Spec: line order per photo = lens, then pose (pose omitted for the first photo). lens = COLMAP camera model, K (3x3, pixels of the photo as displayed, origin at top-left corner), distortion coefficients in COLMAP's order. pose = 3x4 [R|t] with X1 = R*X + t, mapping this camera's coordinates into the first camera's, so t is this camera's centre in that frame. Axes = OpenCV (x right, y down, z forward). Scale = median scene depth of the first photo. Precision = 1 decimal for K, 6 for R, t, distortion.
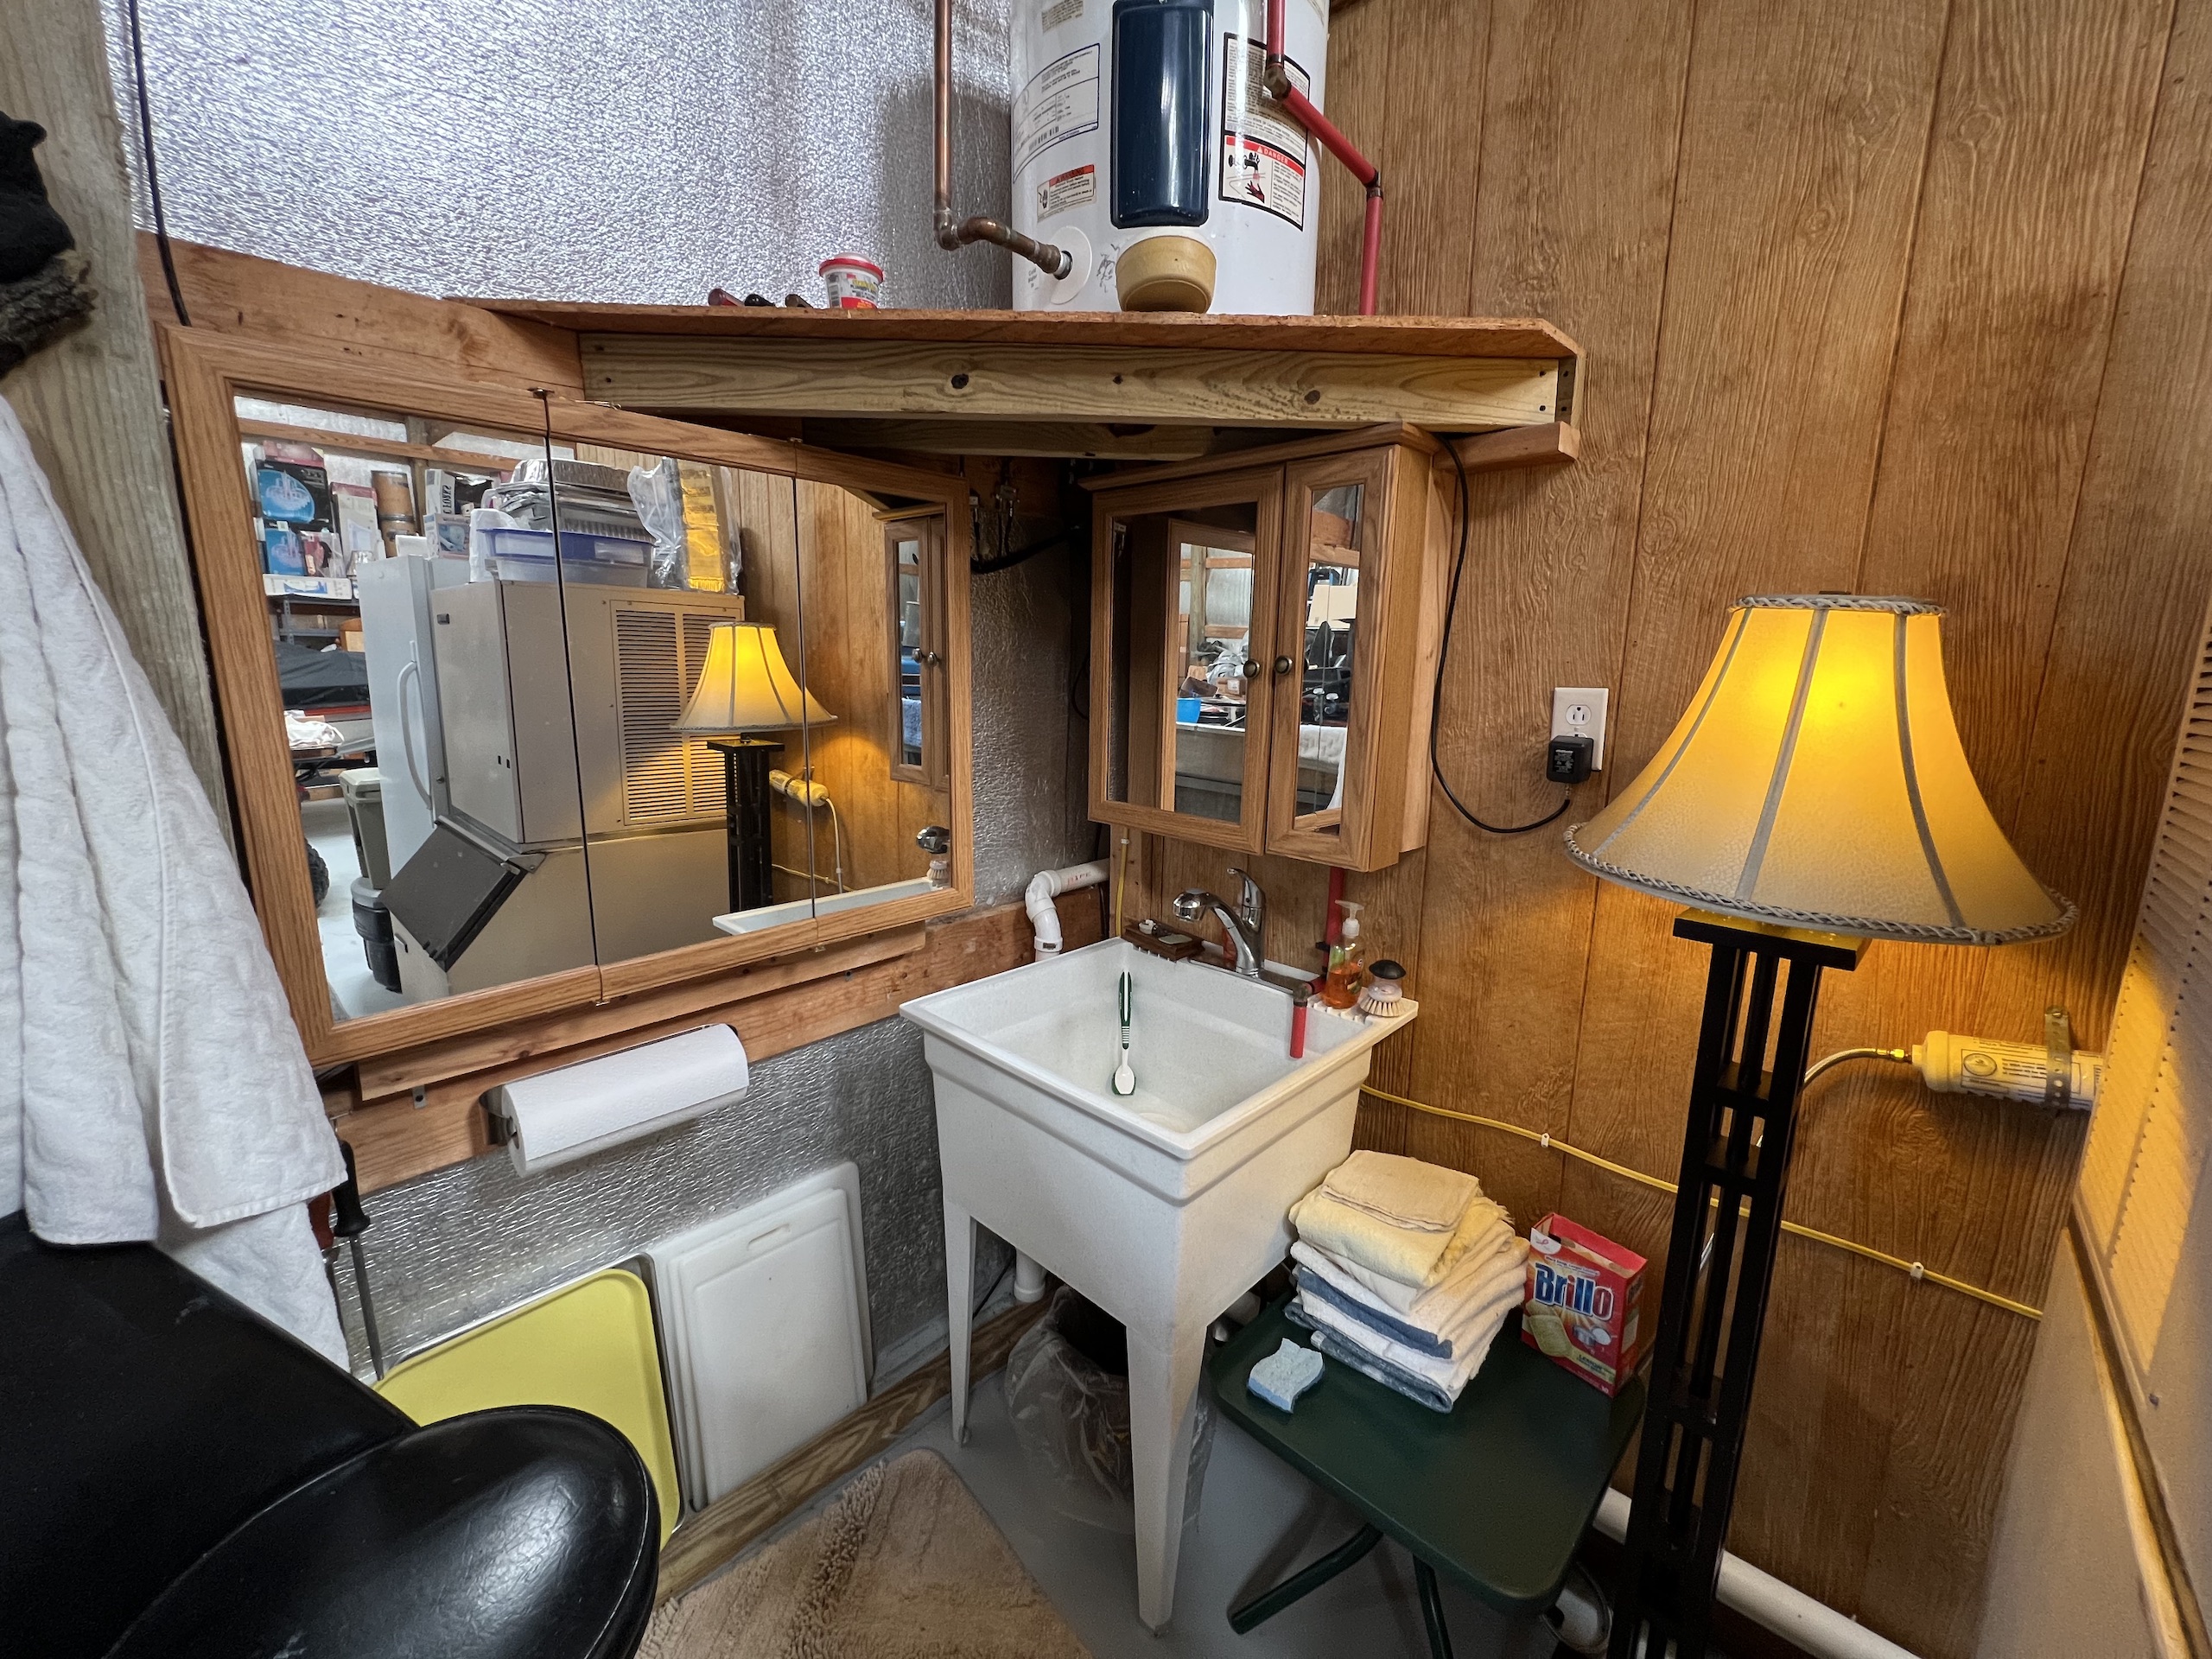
lens RADIAL K [[890.3, 0, 1106.0], [0, 890.3, 824.2], [0, 0, 1]] dist [-0.004846, 0.001483]
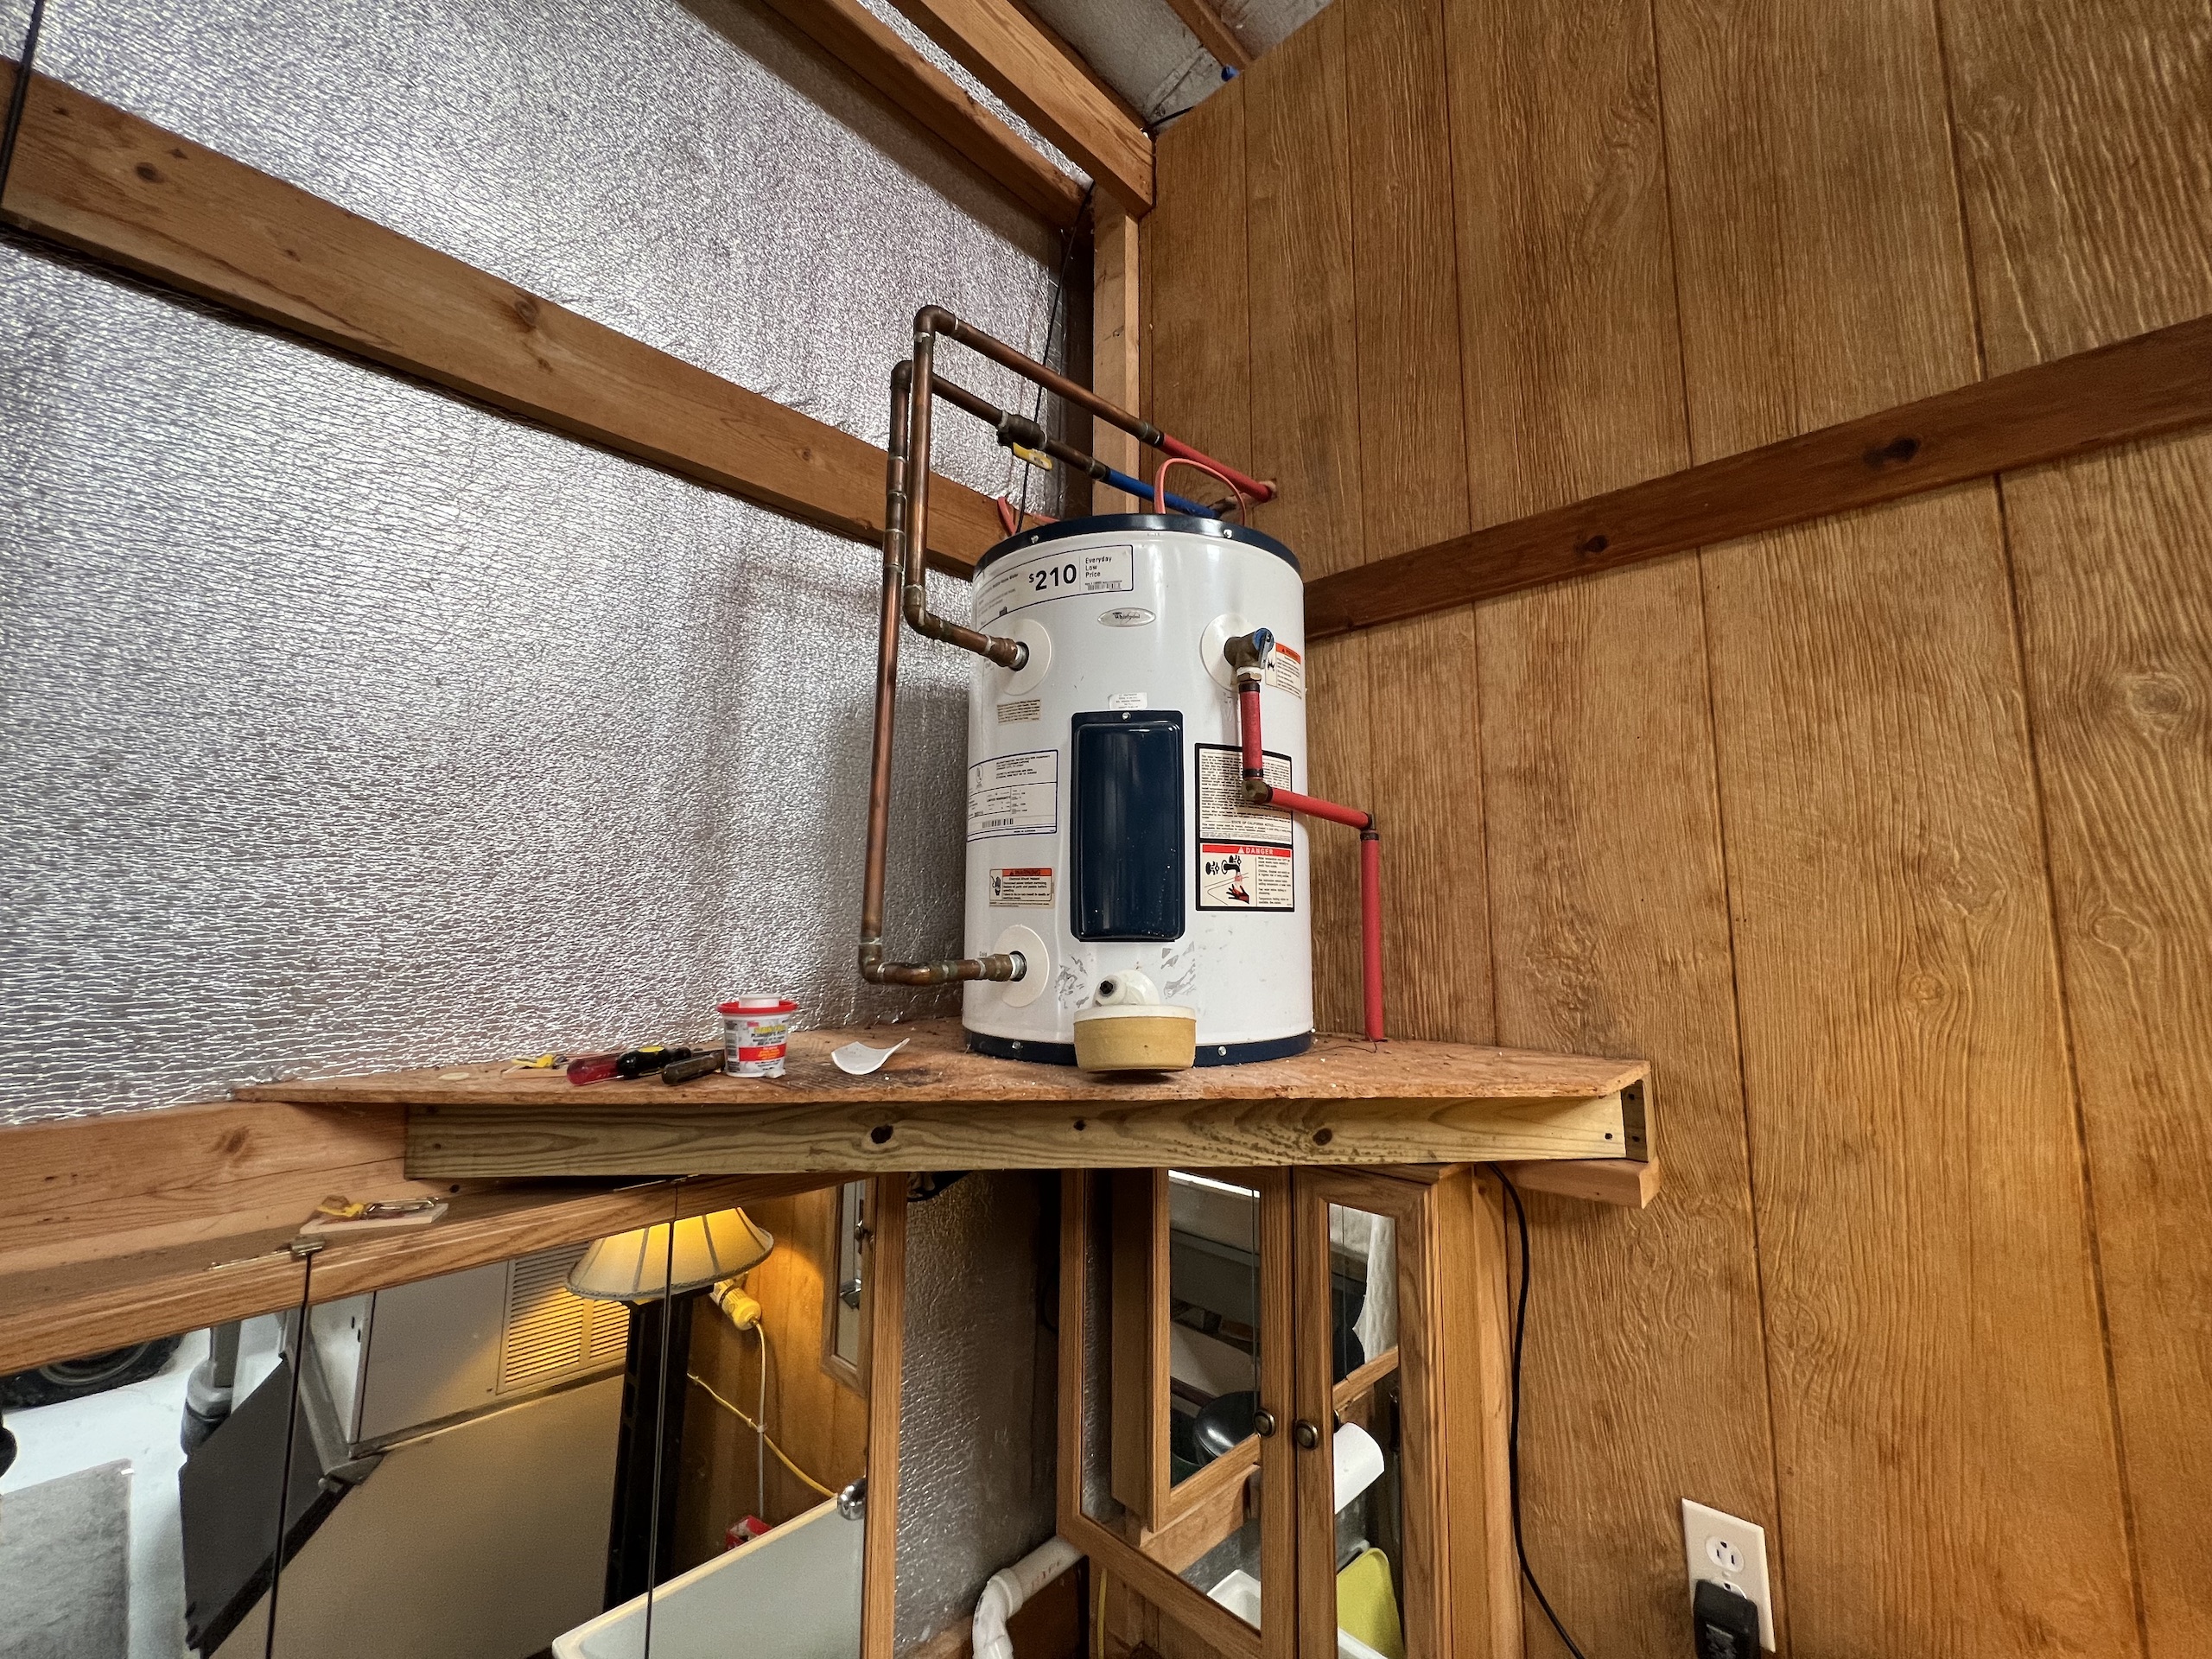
lens RADIAL K [[890.3, 0, 1106.0], [0, 890.3, 822.3], [0, 0, 1]] dist [-0.004846, 0.001483]
pose [[0.999961, -0.008816, 0.000735, 0.038518], [0.008636, 0.954722, -0.297374, -0.512442], [0.001921, 0.297369, 0.954761, 0.148065]]
